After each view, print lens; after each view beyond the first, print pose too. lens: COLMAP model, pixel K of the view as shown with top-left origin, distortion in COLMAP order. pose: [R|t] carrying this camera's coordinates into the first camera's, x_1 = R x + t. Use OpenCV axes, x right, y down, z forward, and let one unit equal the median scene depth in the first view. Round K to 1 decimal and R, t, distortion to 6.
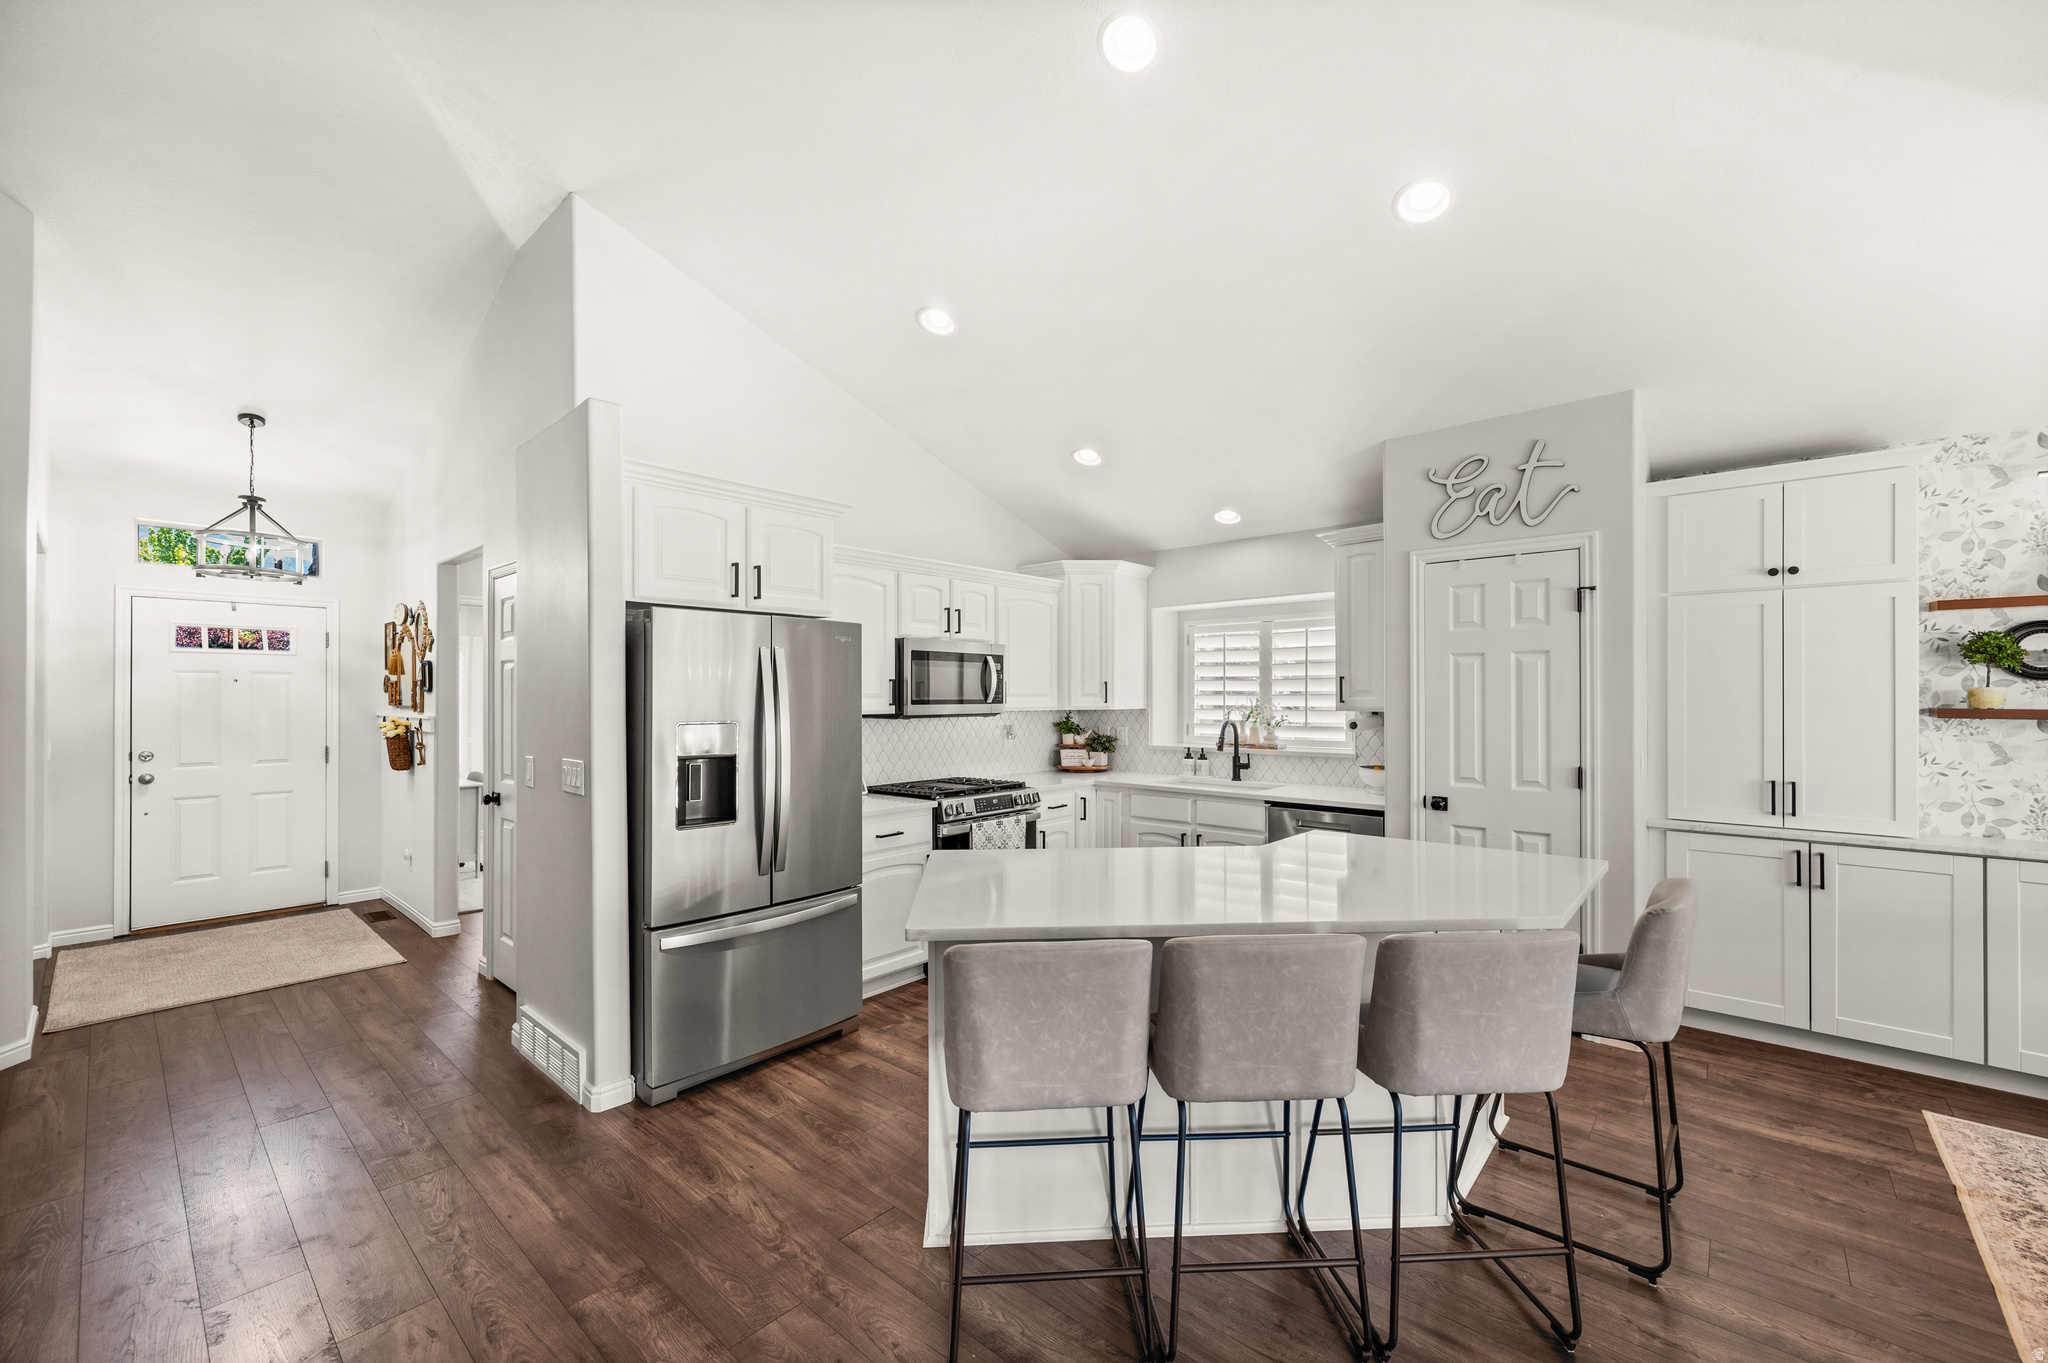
lens RADIAL K [[816.6, 0, 1030.4], [0, 816.6, 692.9], [0, 0, 1]] dist [-0.001163, 0.000520]
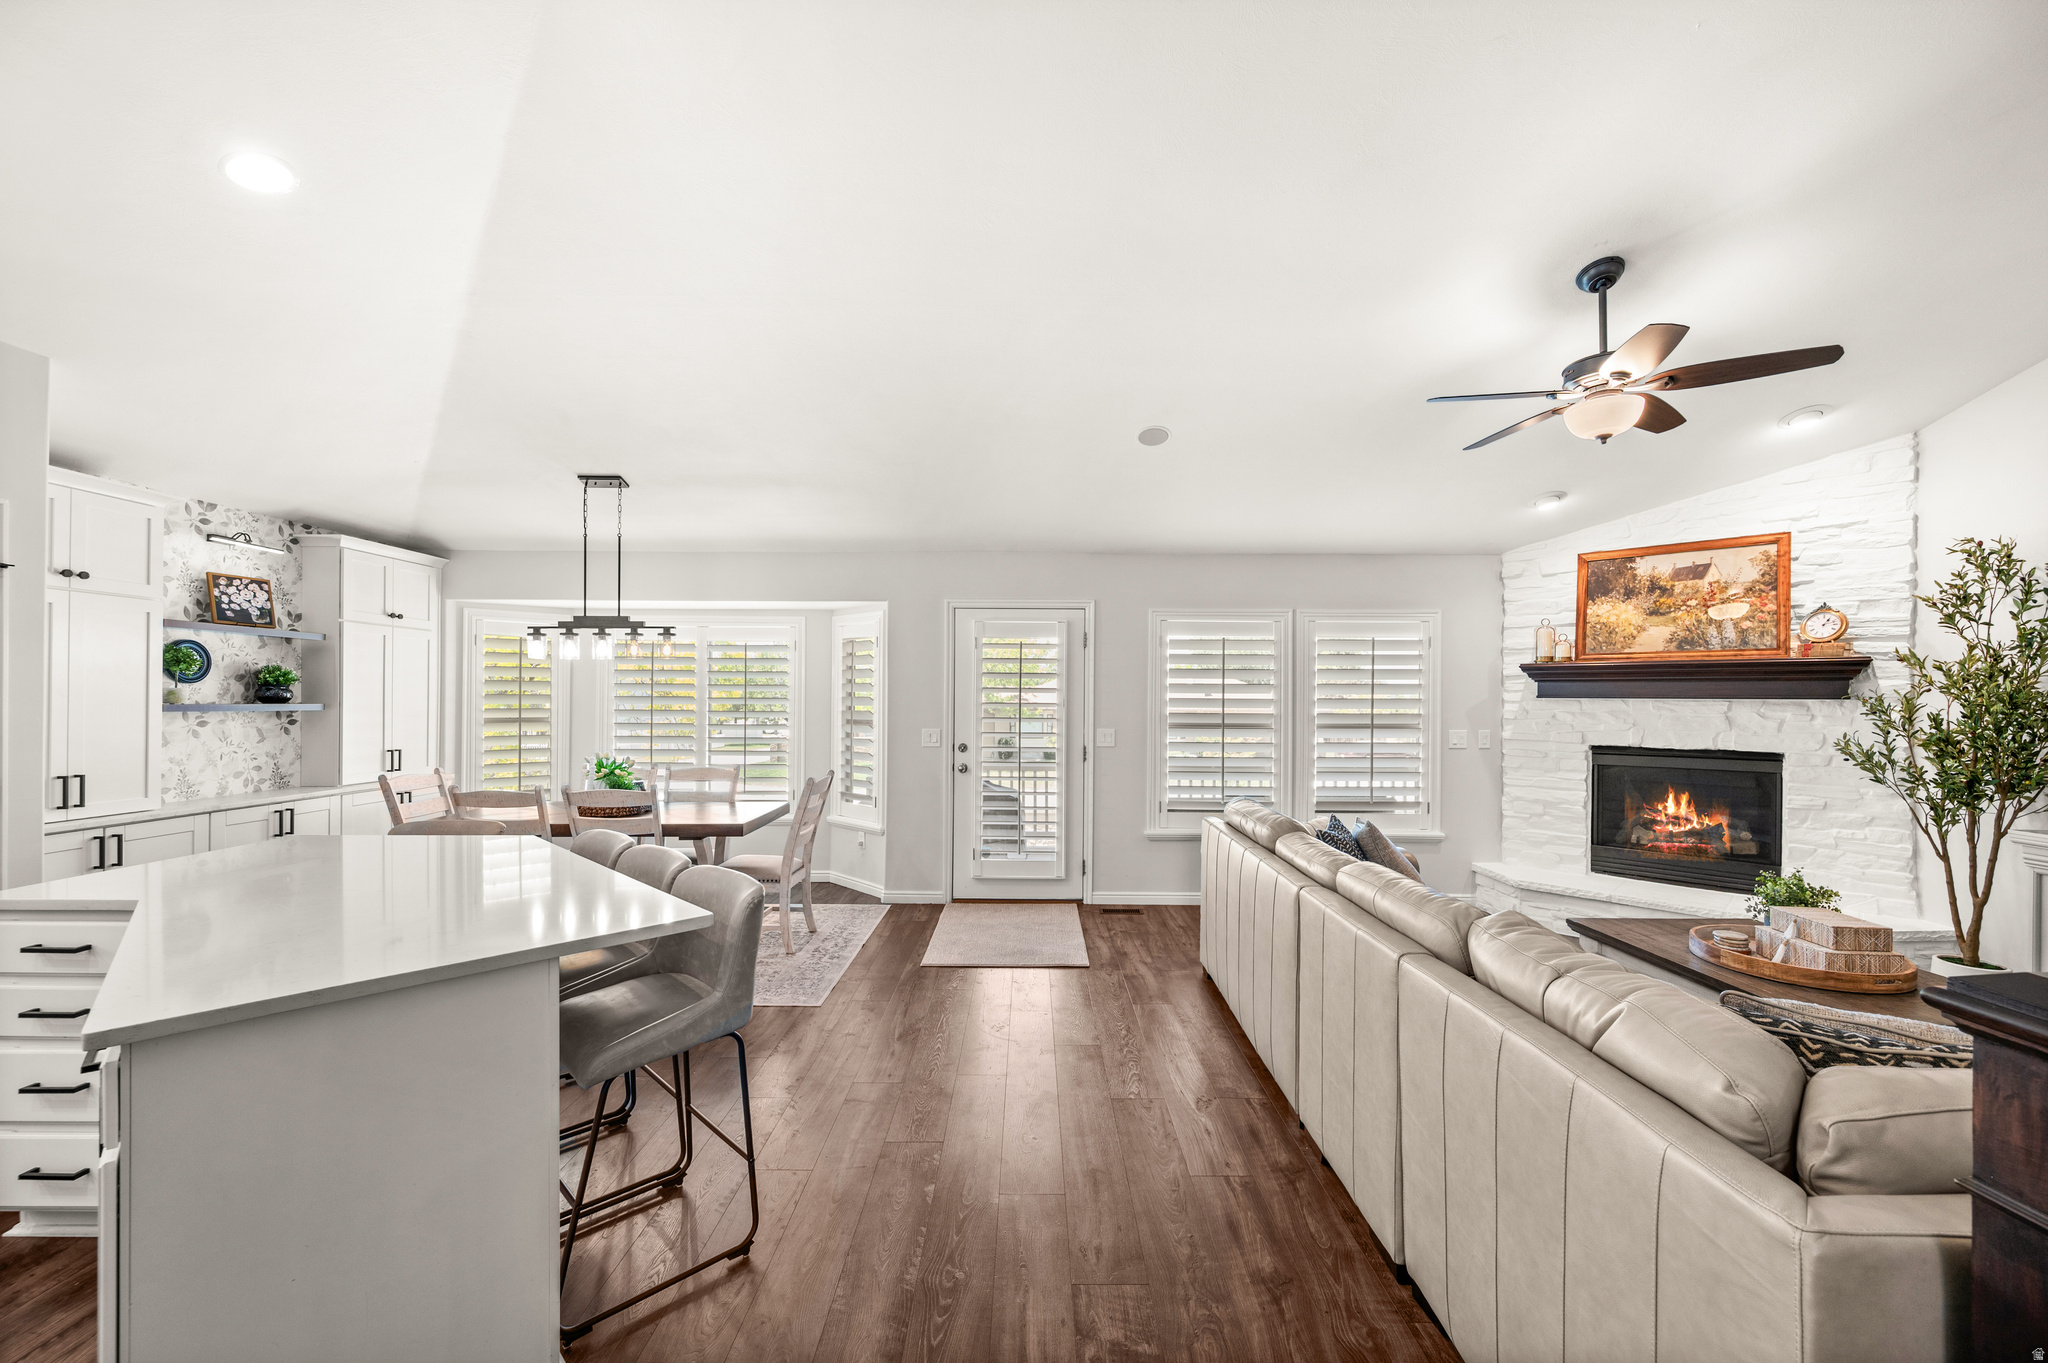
lens RADIAL K [[814.7, 0, 1029.2], [0, 814.7, 697.6], [0, 0, 1]] dist [-0.002754, 0.000330]
pose [[-0.658095, 0.000294, 0.752935, -0.666049], [-0.007016, 0.999954, -0.006523, 0.007192], [-0.752902, -0.009576, -0.658063, 0.763152]]
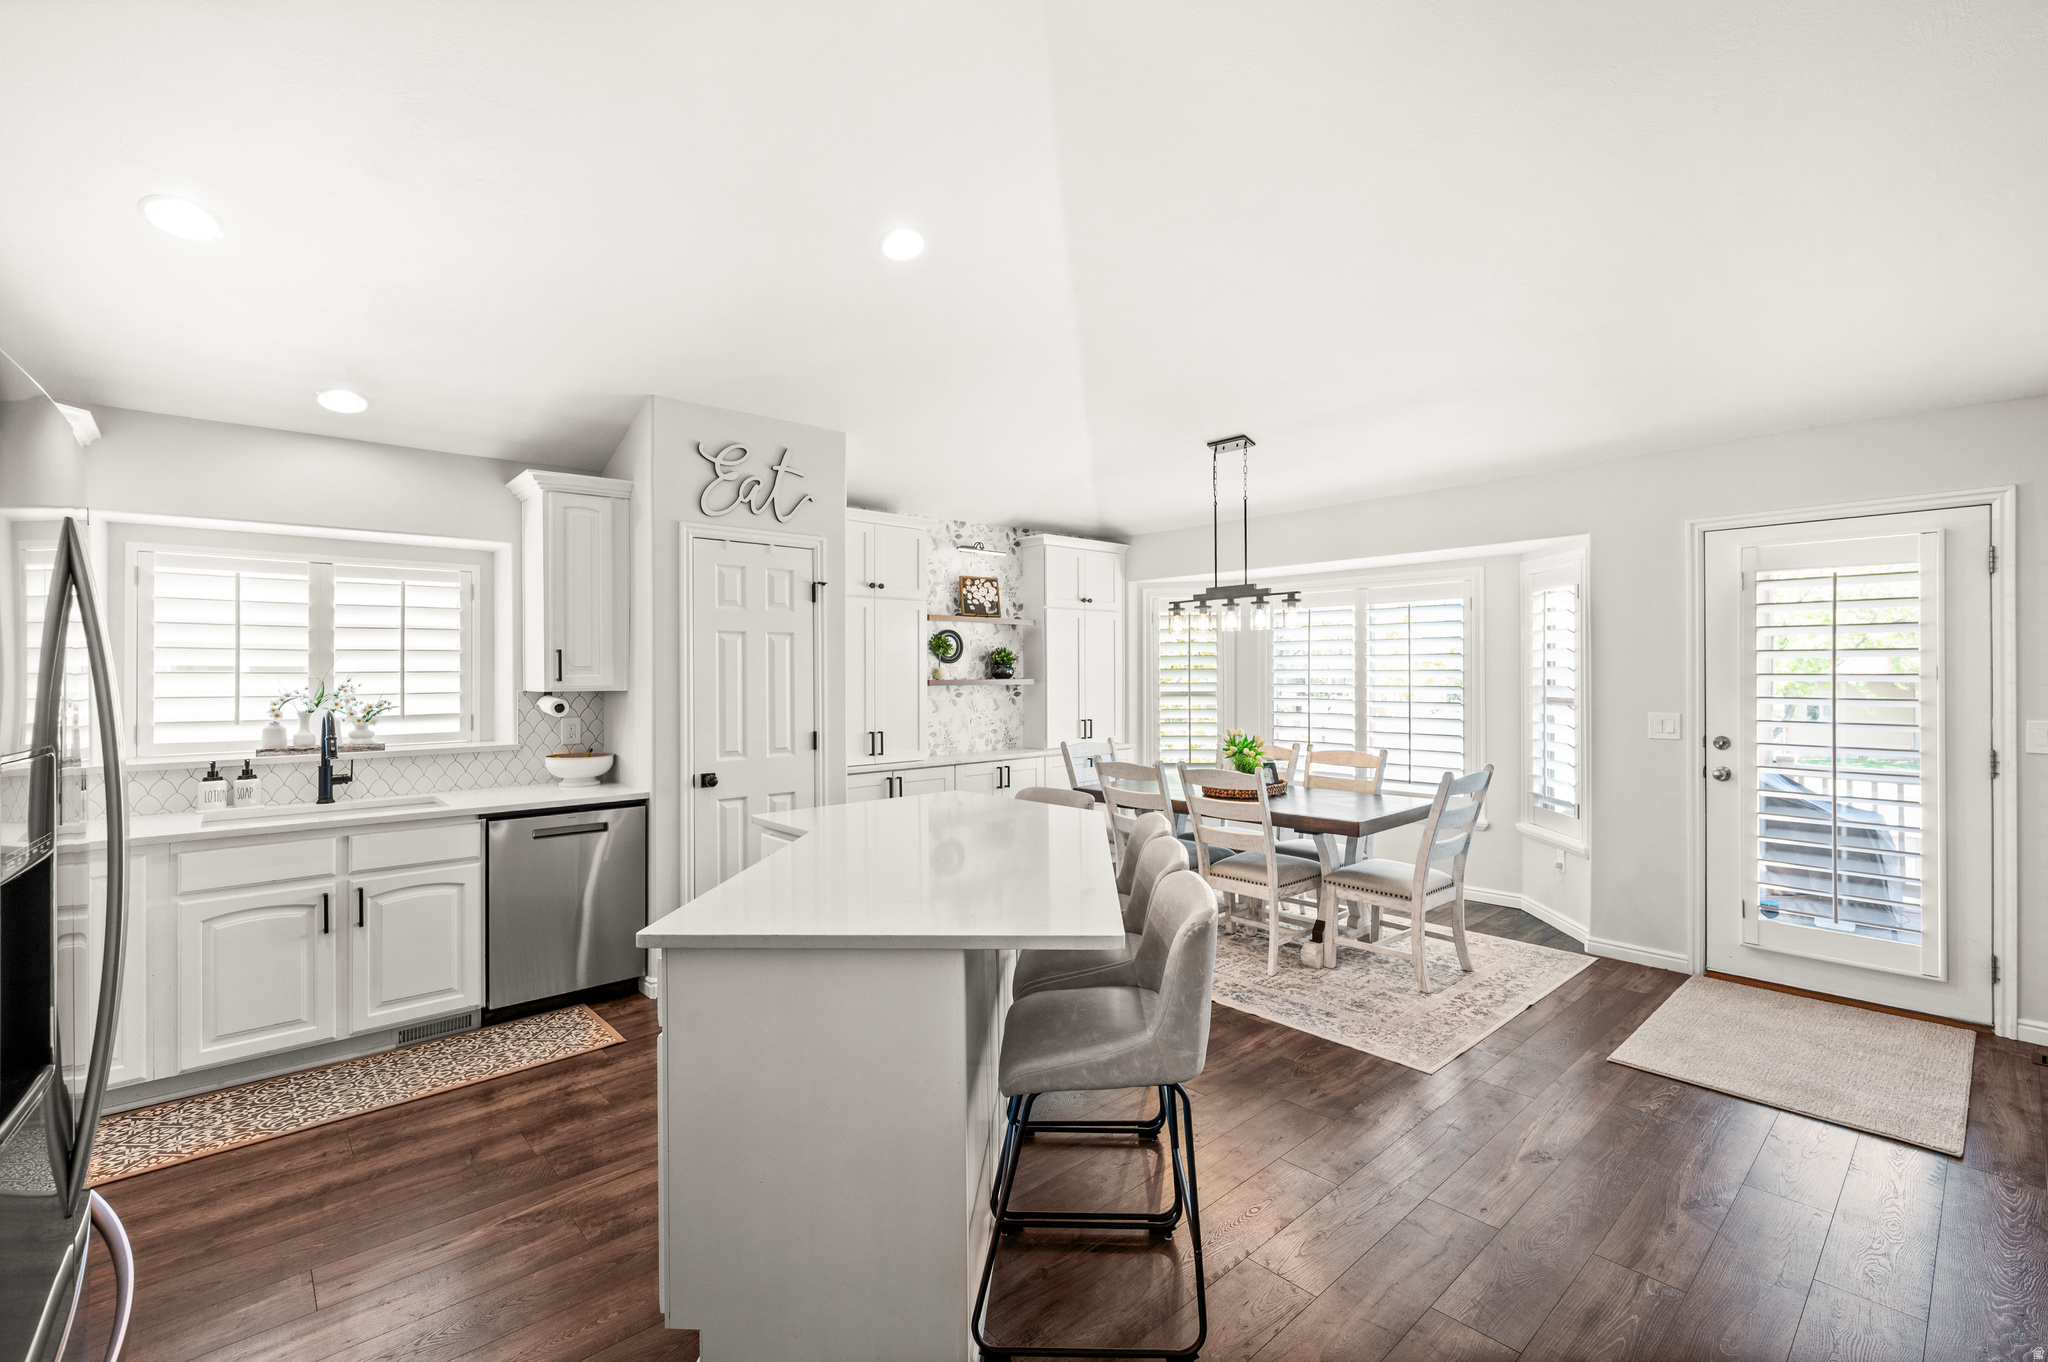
lens RADIAL K [[889.4, 0, 1038.4], [0, 889.4, 668.9], [0, 0, 1]] dist [-0.001758, -0.000495]
pose [[0.110029, 0.004608, 0.993918, -0.607072], [0.000825, 0.999988, -0.004727, 0.005282], [-0.993928, 0.001340, 0.110024, 0.543880]]
